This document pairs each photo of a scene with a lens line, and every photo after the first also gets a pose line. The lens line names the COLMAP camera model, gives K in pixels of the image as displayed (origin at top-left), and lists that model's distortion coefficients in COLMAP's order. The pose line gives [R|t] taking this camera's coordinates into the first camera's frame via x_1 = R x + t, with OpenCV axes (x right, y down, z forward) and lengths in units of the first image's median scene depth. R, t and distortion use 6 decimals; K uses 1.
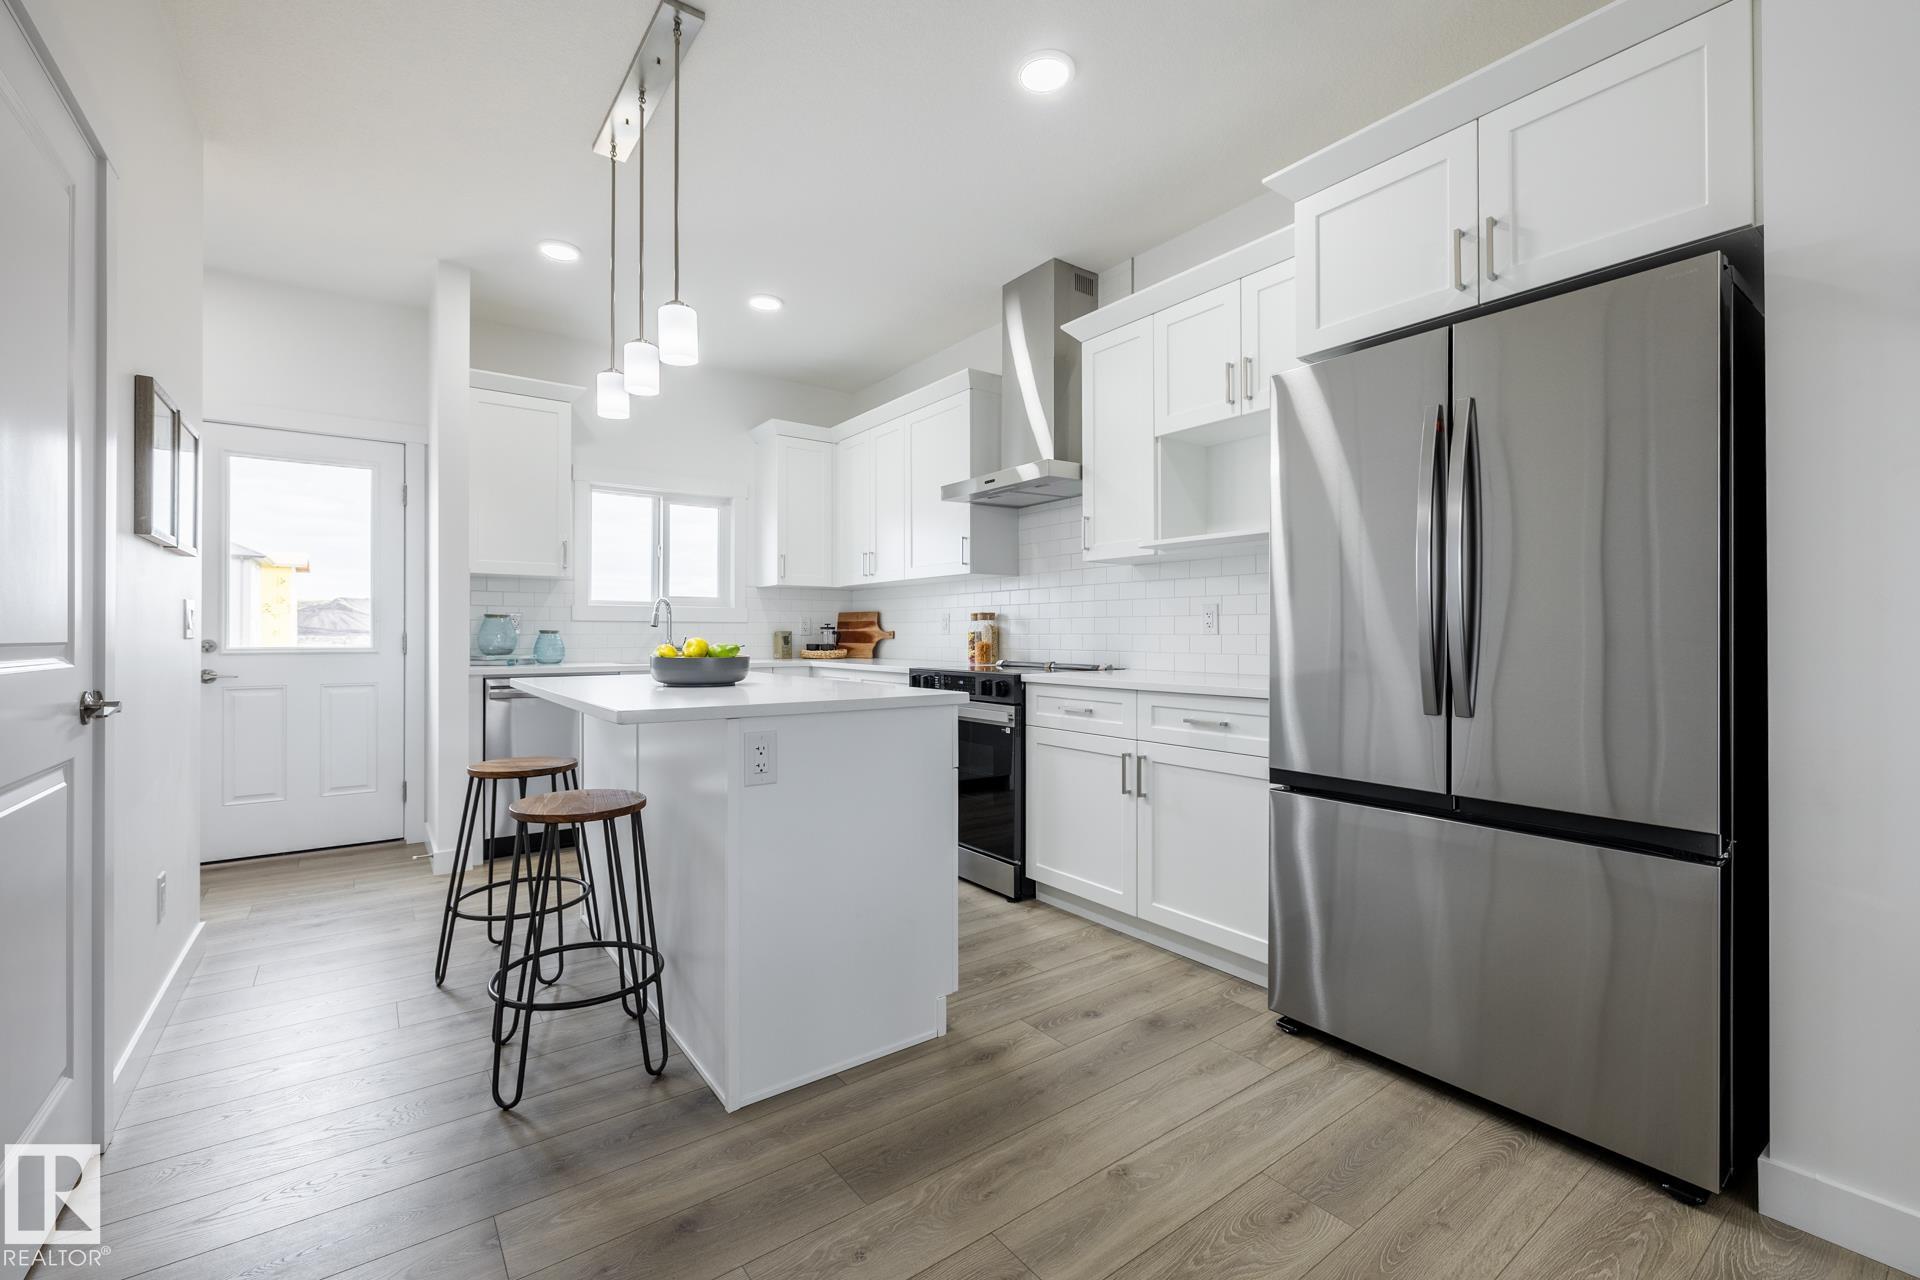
lens RADIAL K [[811.2, 0, 972.8], [0, 811.2, 629.3], [0, 0, 1]] dist [-0.001238, 0.000267]
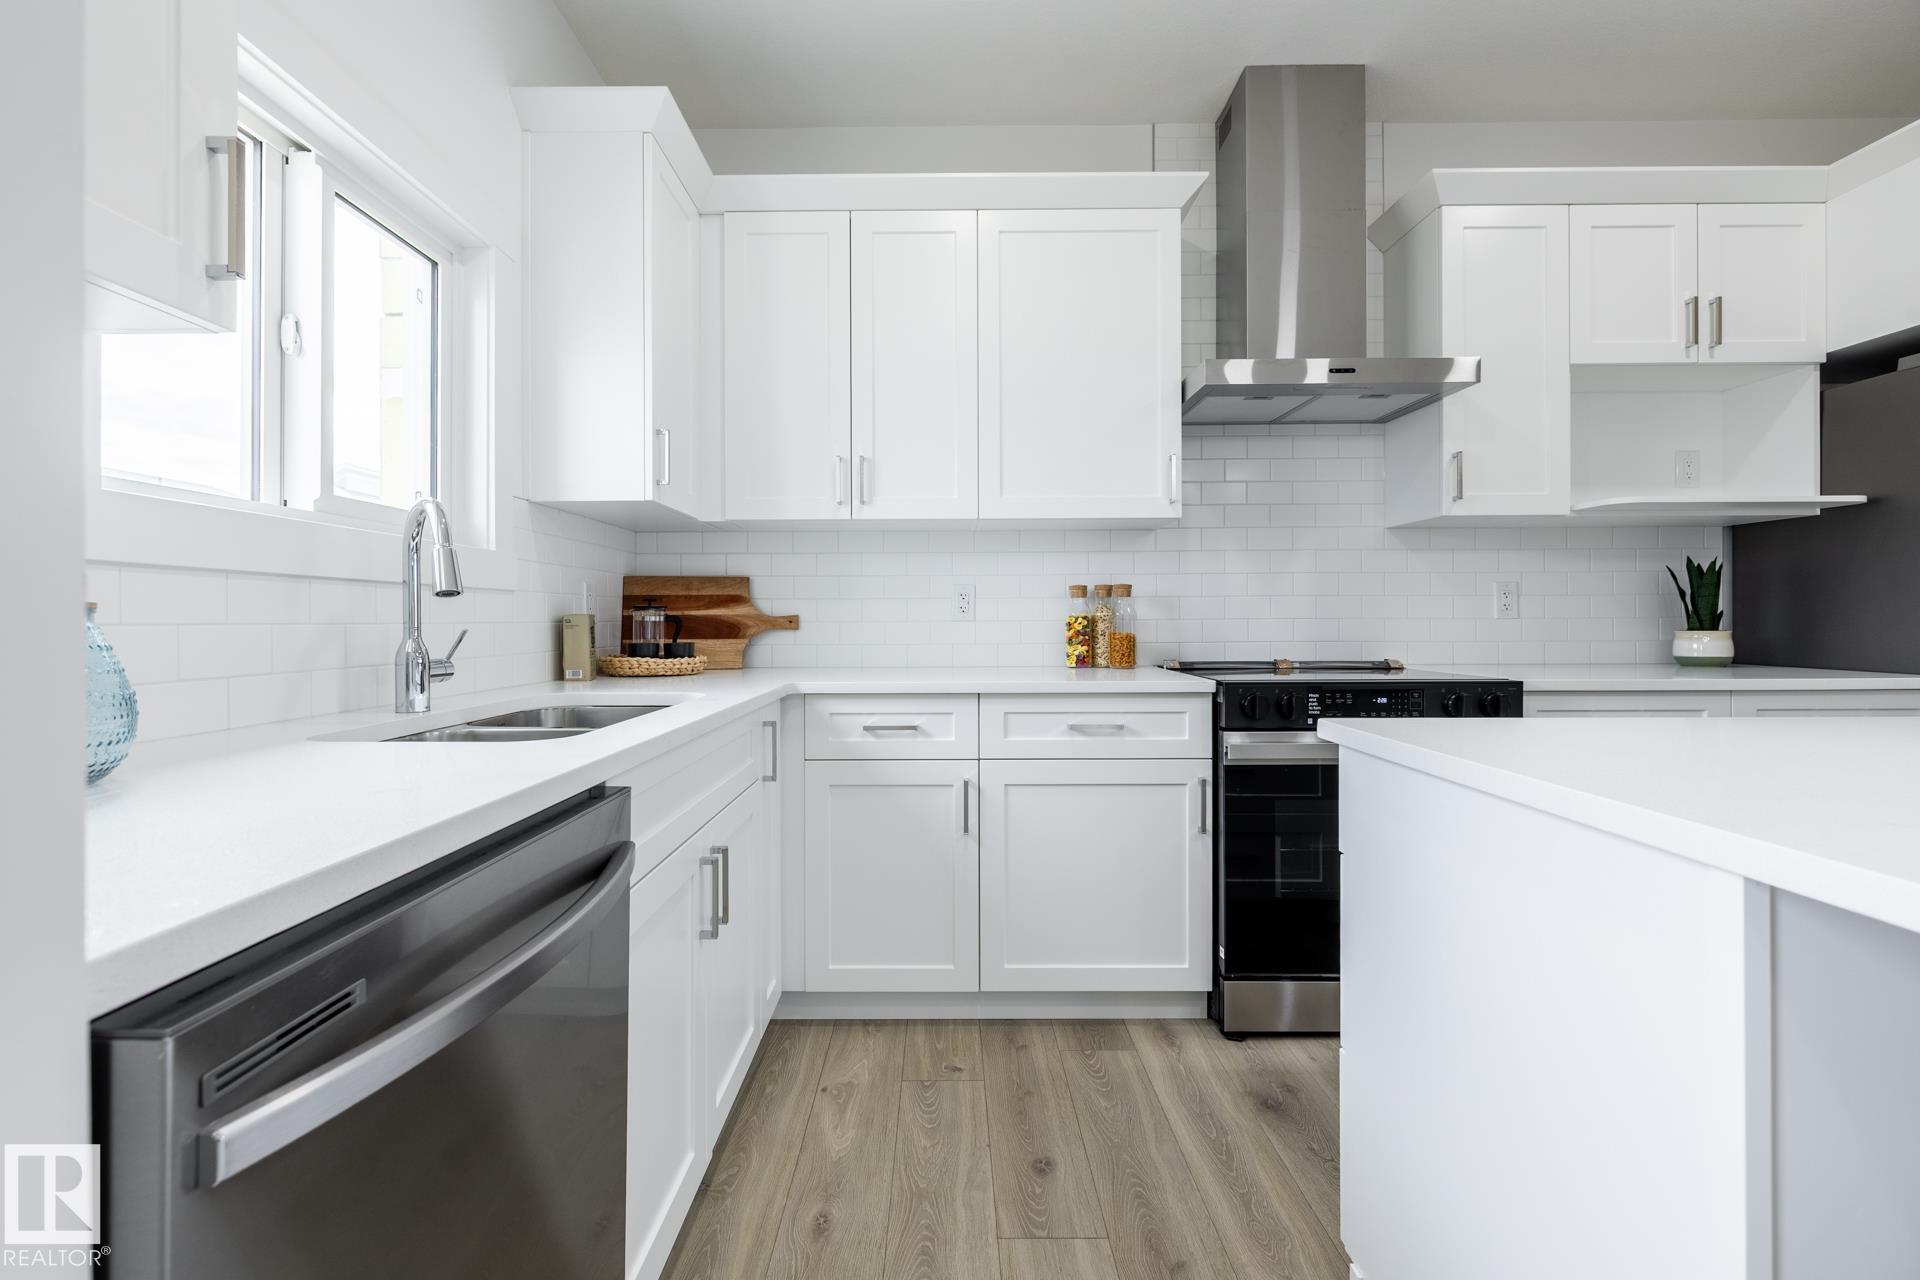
lens RADIAL K [[811.2, 0, 902.0], [0, 811.2, 619.9], [0, 0, 1]] dist [-0.001238, 0.000267]
pose [[0.610251, 0.000563, 0.792208, -0.460396], [-0.001622, 0.999999, 0.000538, 0.004968], [-0.792206, -0.001613, 0.610251, 0.611524]]
